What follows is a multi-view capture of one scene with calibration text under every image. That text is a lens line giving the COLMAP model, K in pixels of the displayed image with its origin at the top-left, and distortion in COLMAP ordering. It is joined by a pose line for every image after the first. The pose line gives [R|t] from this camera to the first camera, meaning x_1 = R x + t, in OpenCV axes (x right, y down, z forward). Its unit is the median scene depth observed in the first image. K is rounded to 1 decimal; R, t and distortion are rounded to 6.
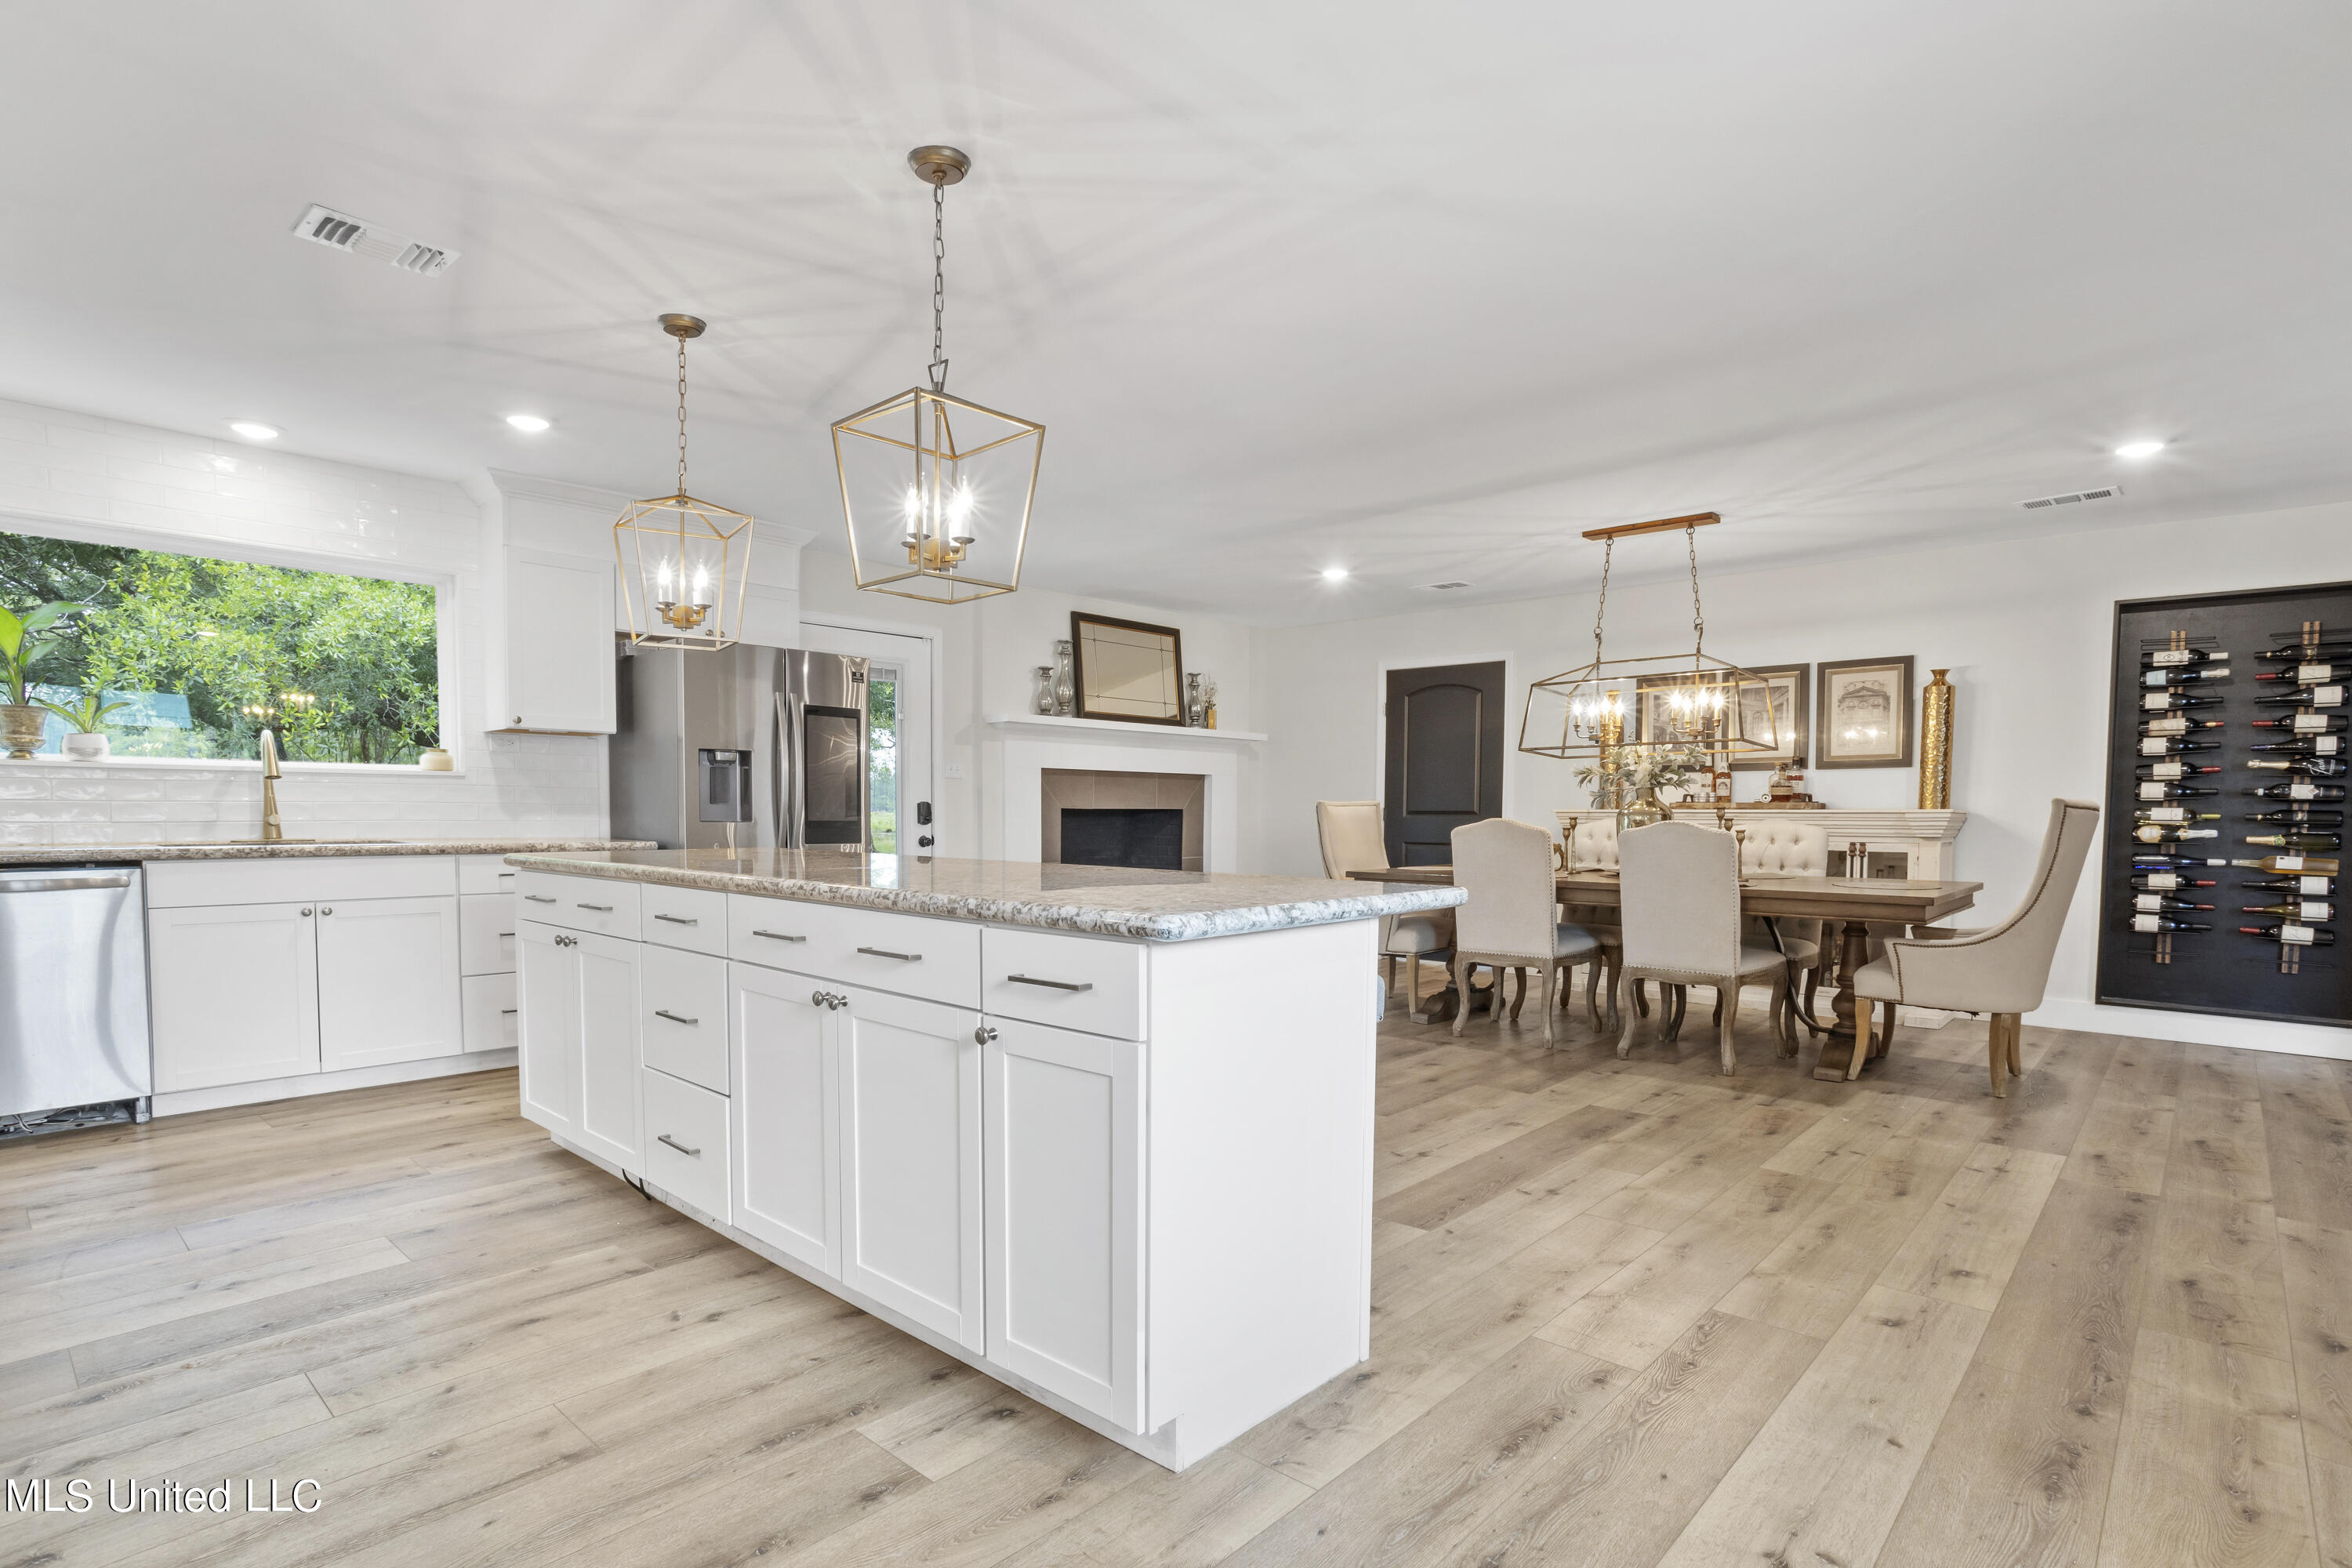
lens RADIAL K [[1144.6, 0, 1174.8], [0, 1144.6, 874.0], [0, 0, 1]] dist [-0.038011, 0.020781]
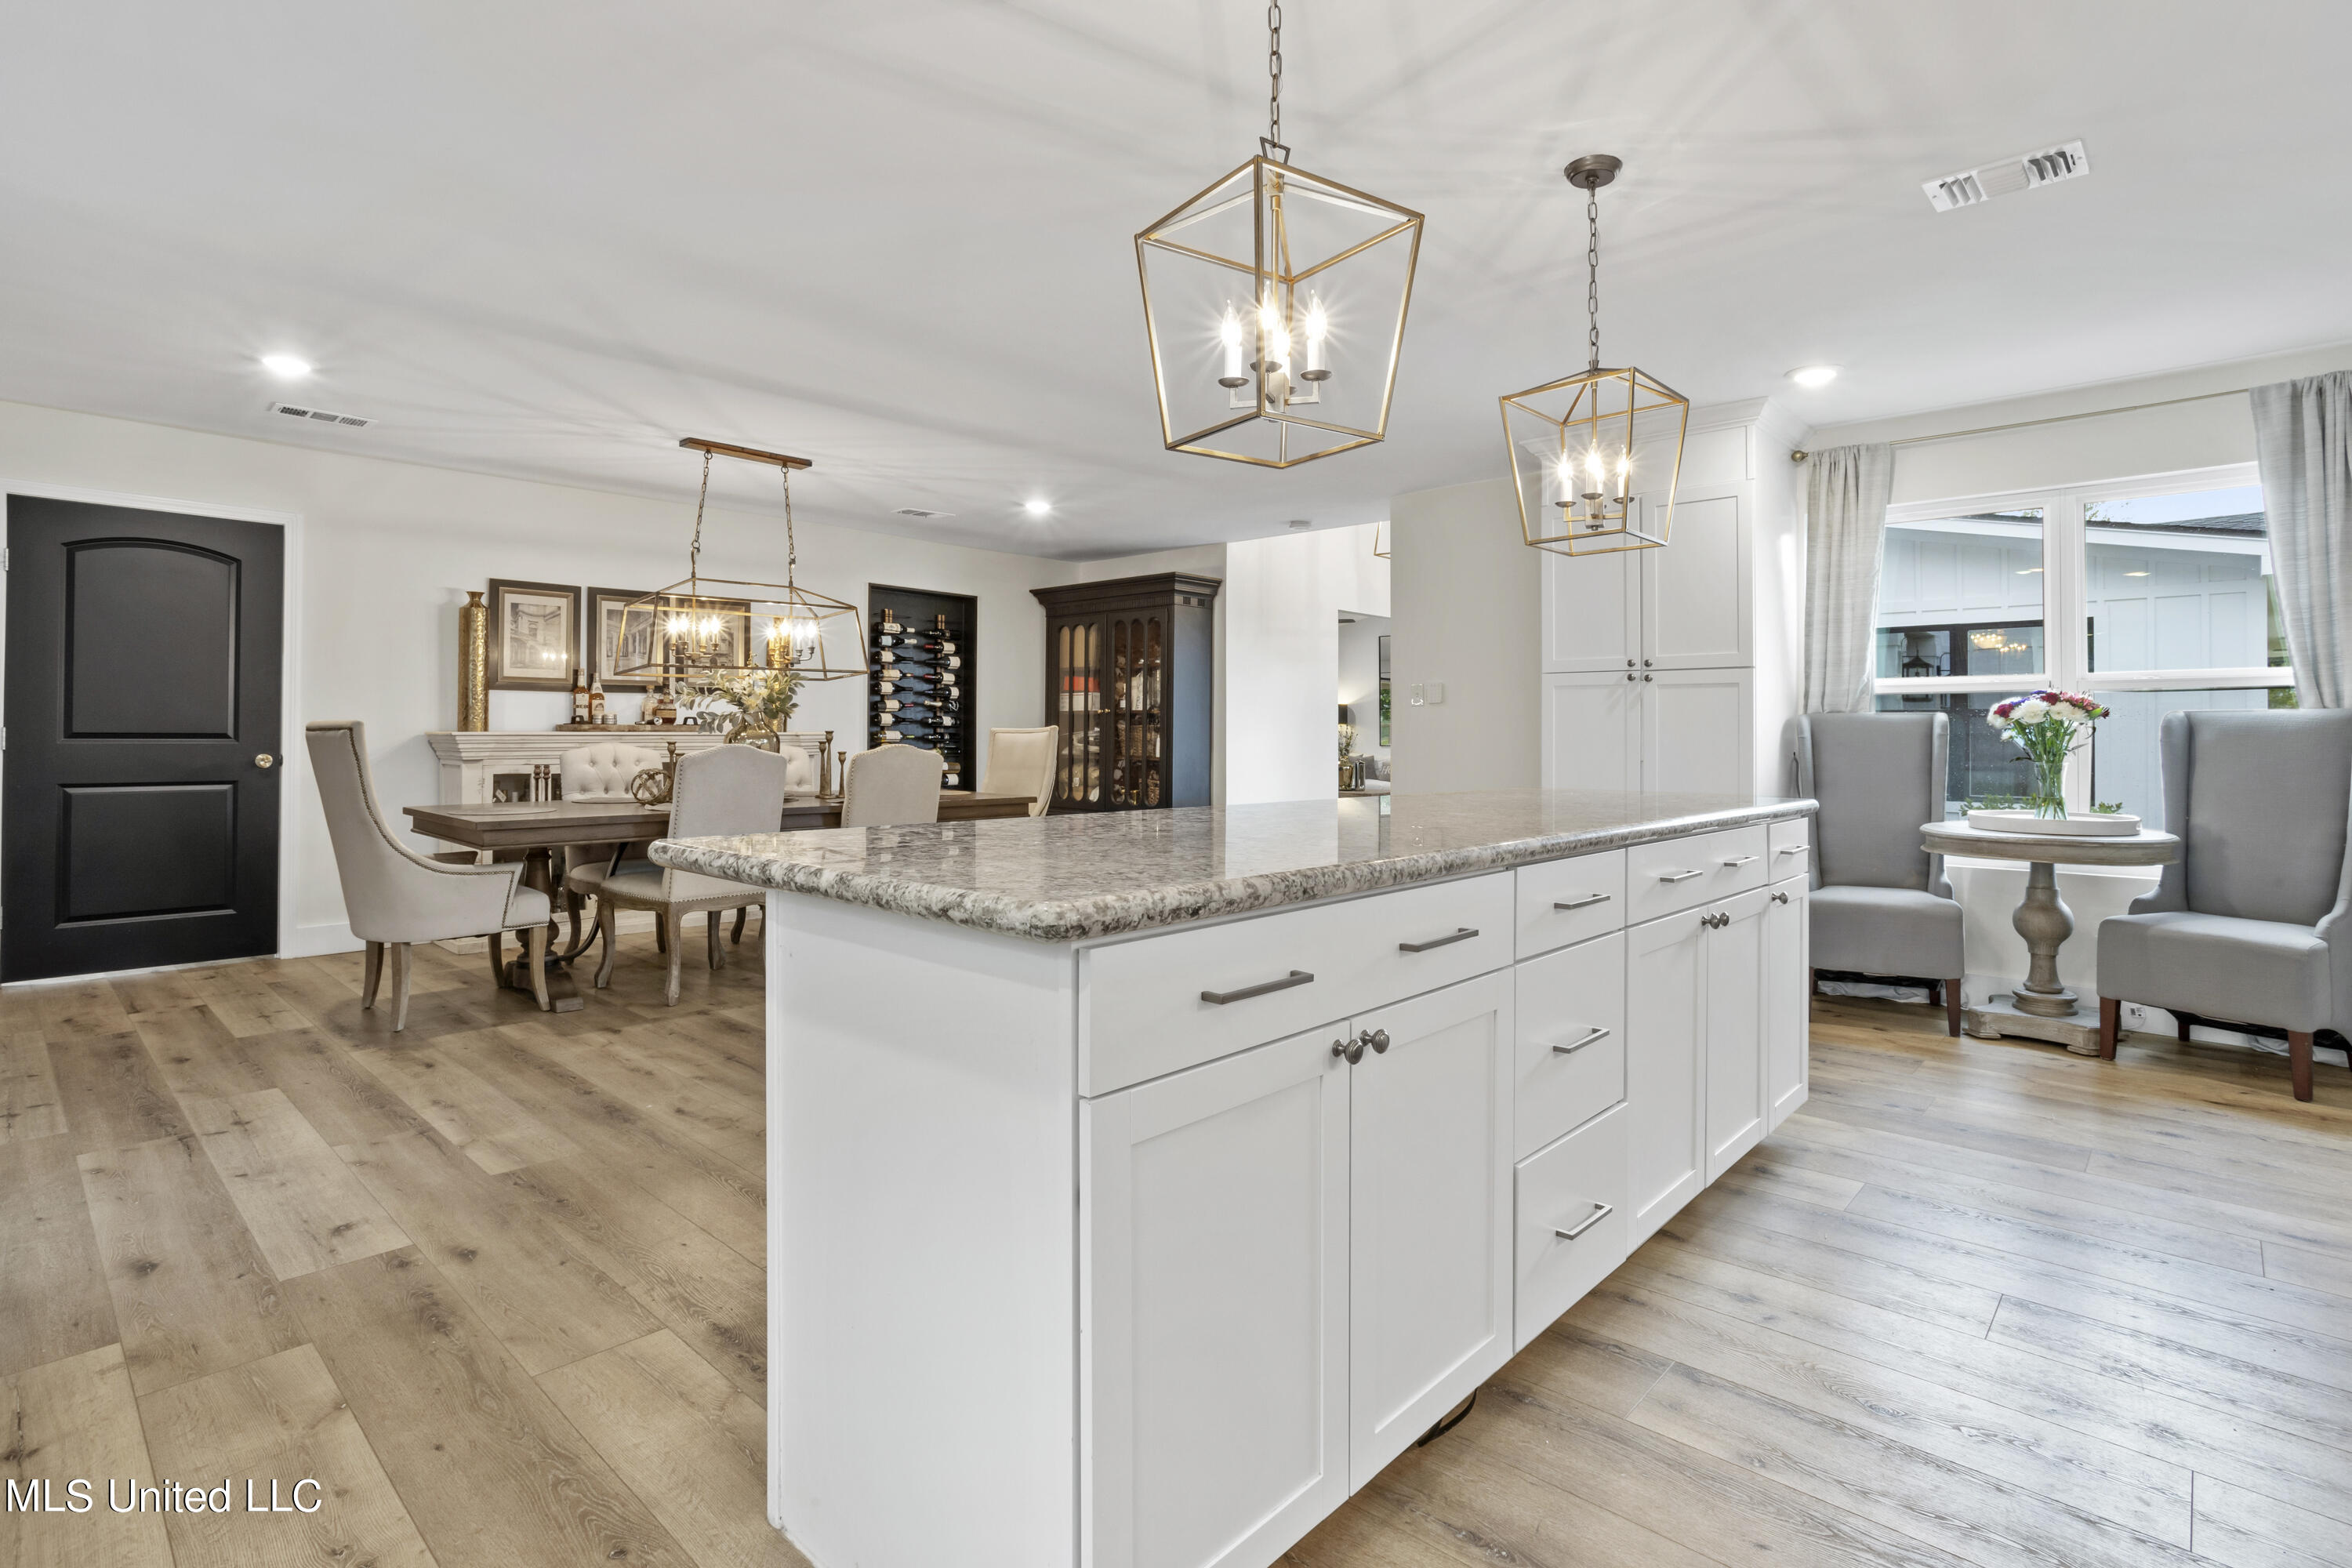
lens RADIAL K [[1144.6, 0, 1163.5], [0, 1144.6, 720.7], [0, 0, 1]] dist [-0.038011, 0.020781]
pose [[0.013620, 0.007797, 0.999877, -0.677965], [0.051023, 0.998661, -0.008483, -0.047852], [-0.998605, 0.051132, 0.013204, 0.729379]]
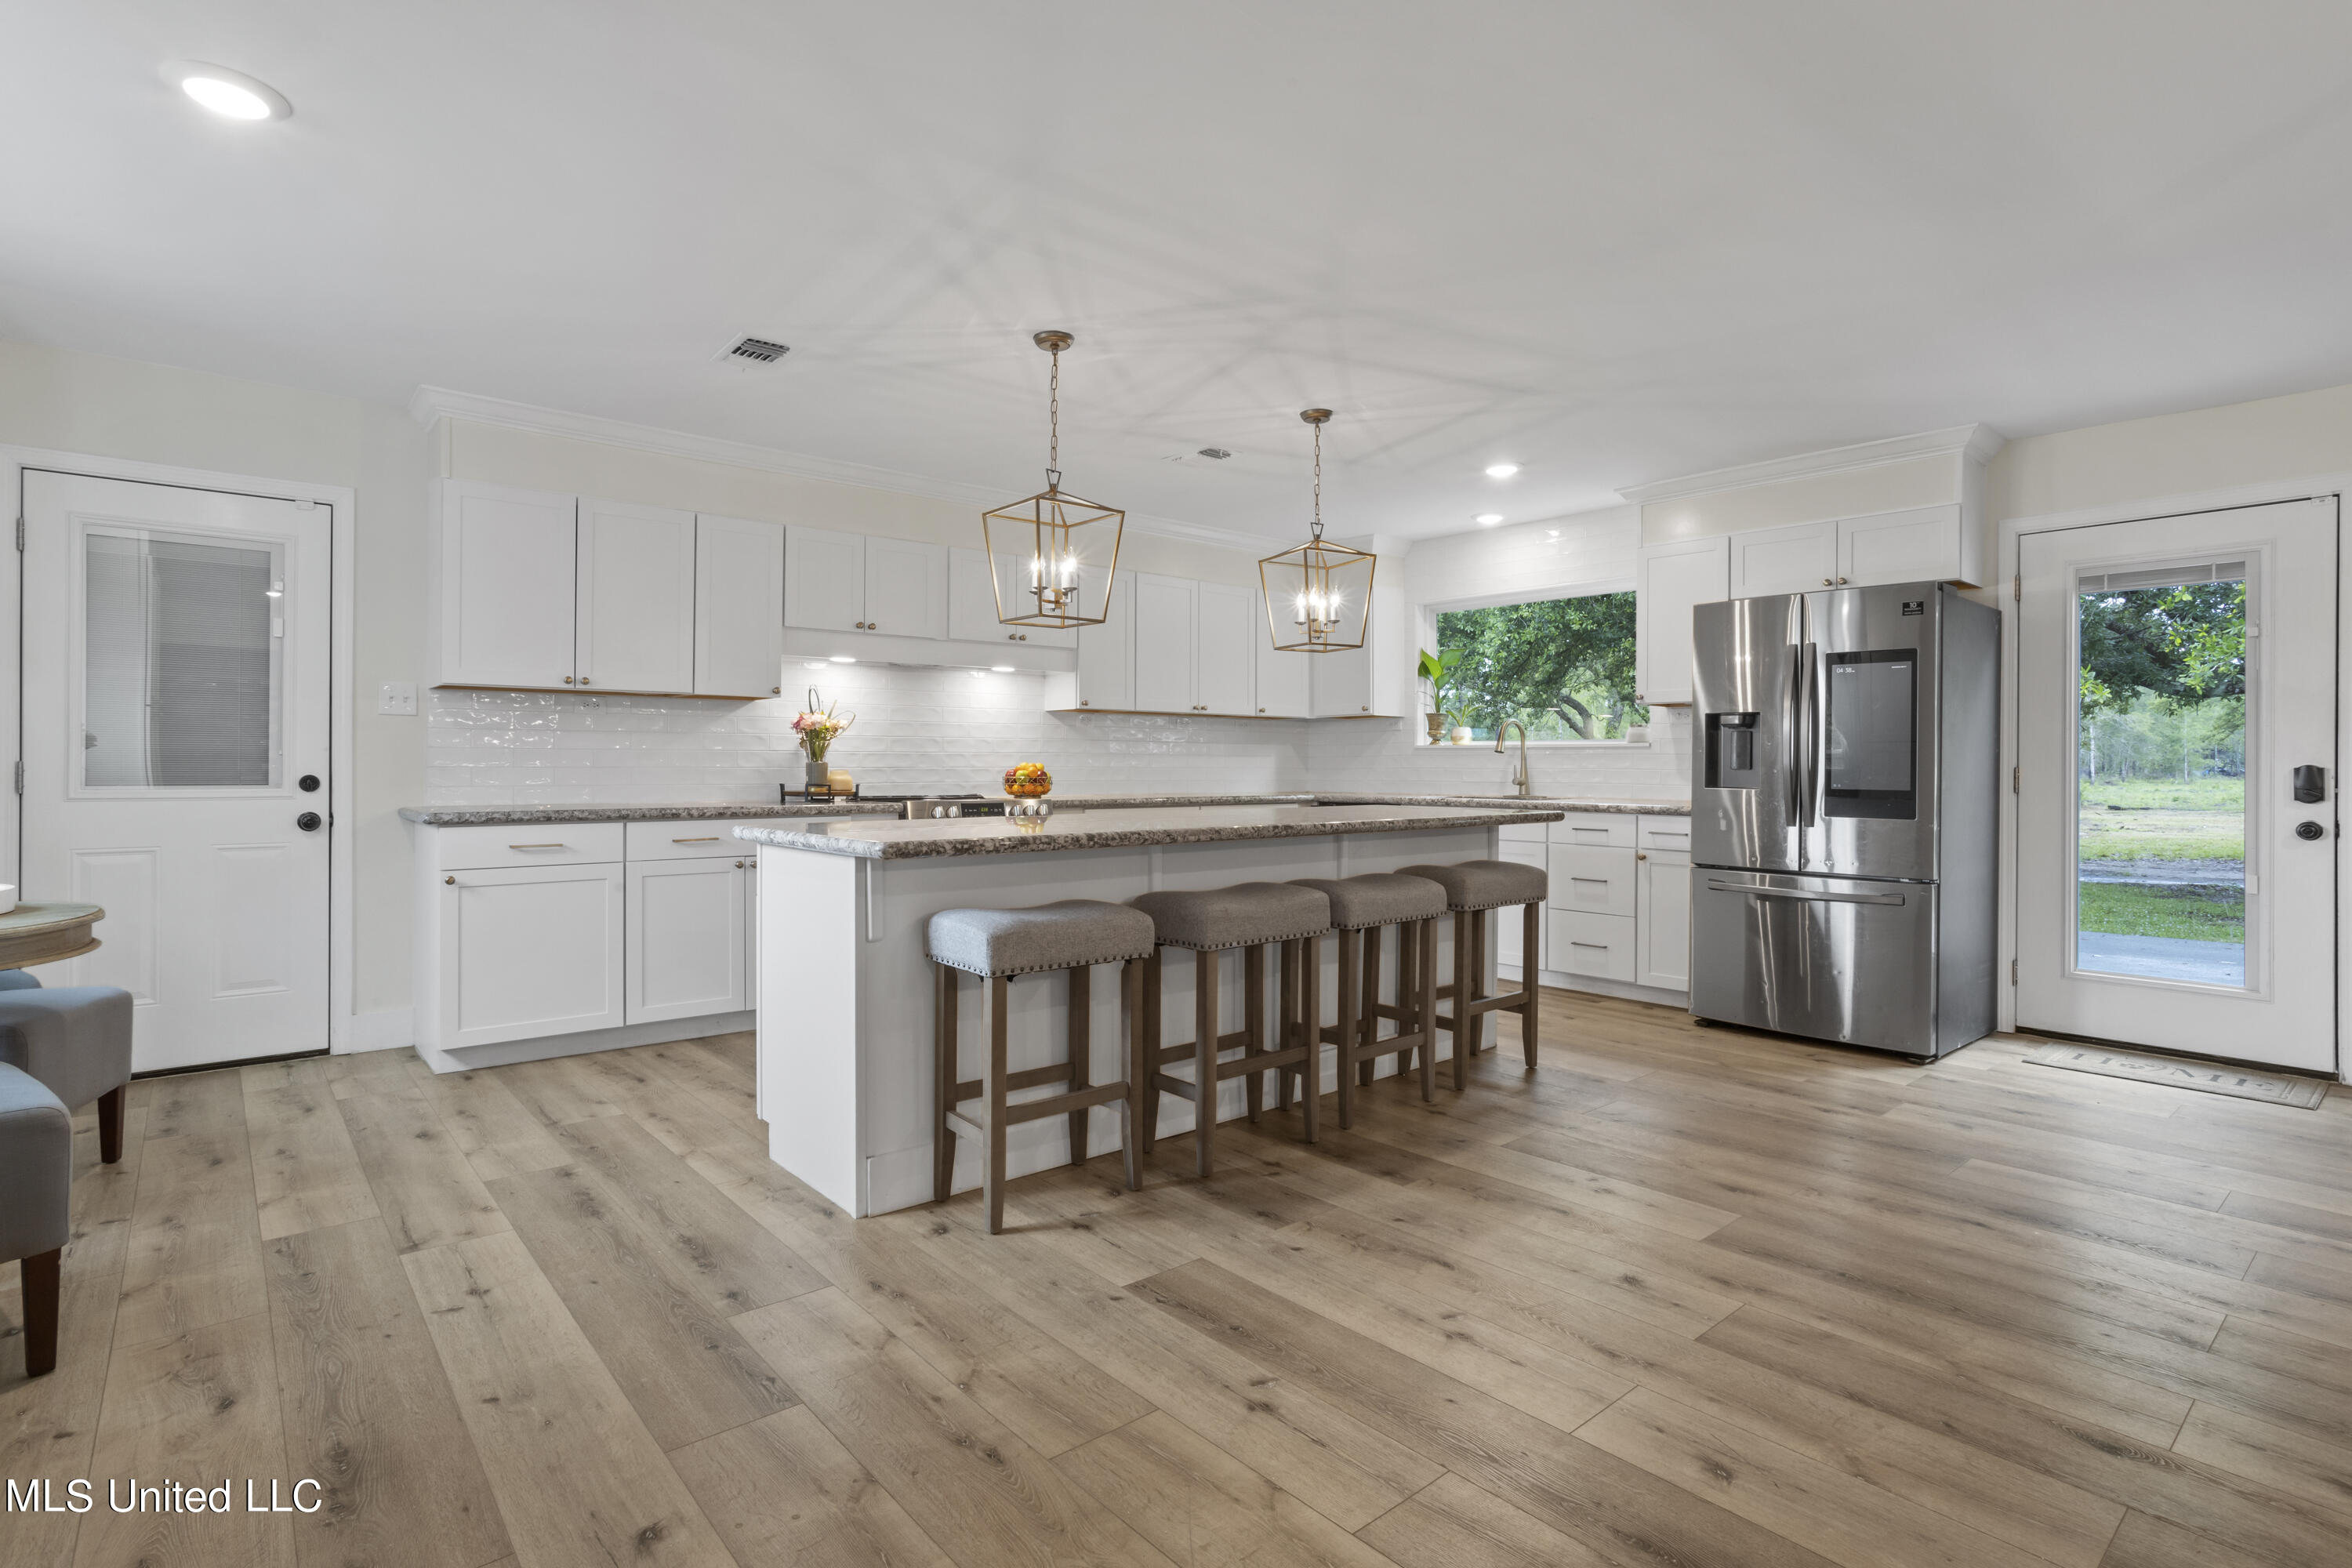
lens RADIAL K [[1144.6, 0, 1177.9], [0, 1144.6, 778.9], [0, 0, 1]] dist [-0.038011, 0.020781]
pose [[-0.108644, 0.006804, -0.994057, 0.641886], [-0.060370, 0.998086, 0.013430, -0.041284], [0.992246, 0.061470, -0.108025, 0.688200]]
